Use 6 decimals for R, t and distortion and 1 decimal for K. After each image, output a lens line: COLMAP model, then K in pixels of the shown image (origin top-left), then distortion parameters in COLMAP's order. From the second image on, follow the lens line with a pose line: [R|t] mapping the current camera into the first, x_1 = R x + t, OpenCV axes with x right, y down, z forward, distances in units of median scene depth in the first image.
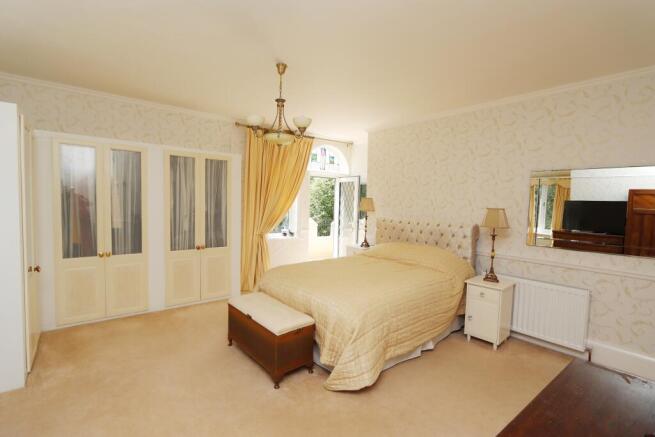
lens RADIAL K [[303.7, 0, 327.5], [0, 303.7, 218.5], [0, 0, 1]] dist [0.002237, 0.000003]
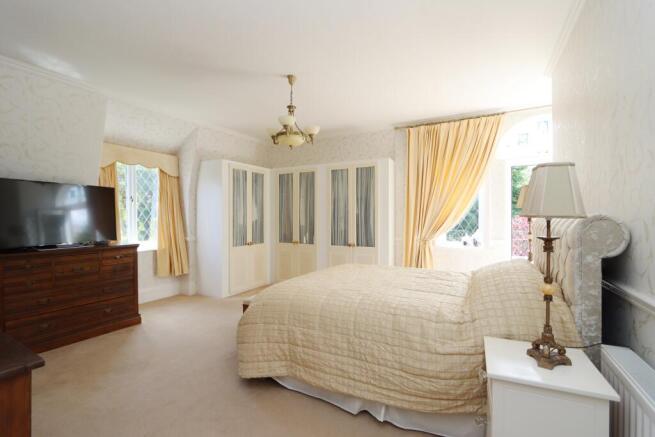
lens RADIAL K [[303.7, 0, 327.5], [0, 303.7, 218.5], [0, 0, 1]] dist [0.002237, 0.000003]
pose [[0.401718, -0.017325, -0.915600, 0.613496], [-0.040828, 0.998488, -0.036807, 0.041286], [0.914853, 0.052169, 0.400403, 0.458905]]
